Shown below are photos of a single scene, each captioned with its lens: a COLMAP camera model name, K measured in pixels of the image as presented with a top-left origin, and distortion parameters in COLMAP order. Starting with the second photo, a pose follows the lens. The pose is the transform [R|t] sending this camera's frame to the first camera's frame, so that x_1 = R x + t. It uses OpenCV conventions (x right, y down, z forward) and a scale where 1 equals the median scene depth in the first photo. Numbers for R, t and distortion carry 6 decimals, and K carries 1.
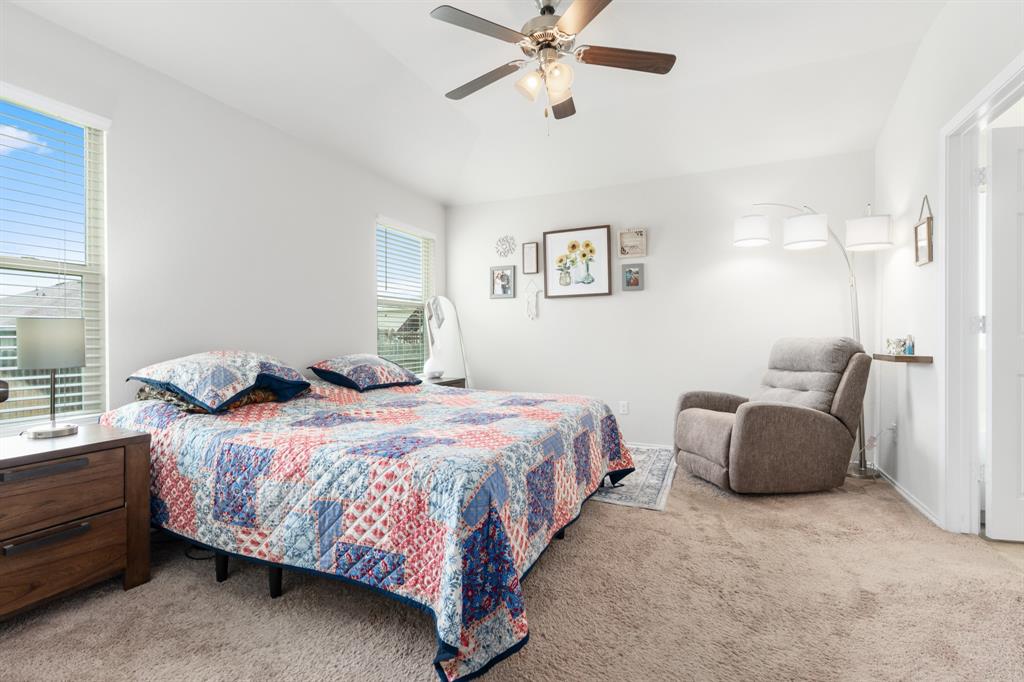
lens RADIAL K [[465.2, 0, 512.0], [0, 465.2, 341.0], [0, 0, 1]] dist [-0.002245, -0.000479]
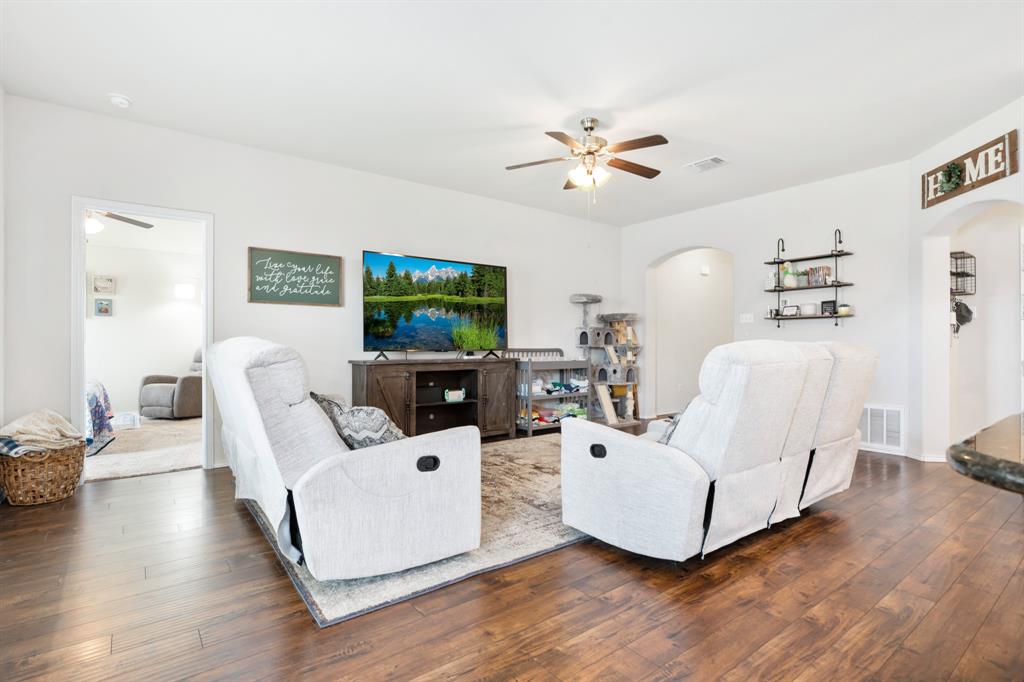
lens RADIAL K [[499.7, 0, 528.5], [0, 499.7, 341.6], [0, 0, 1]] dist [-0.001072, -0.000239]
pose [[0.464647, 0.007515, 0.885464, -0.674200], [0.001794, 0.999954, -0.009428, -0.002939], [-0.885494, 0.005970, 0.464613, -1.257667]]
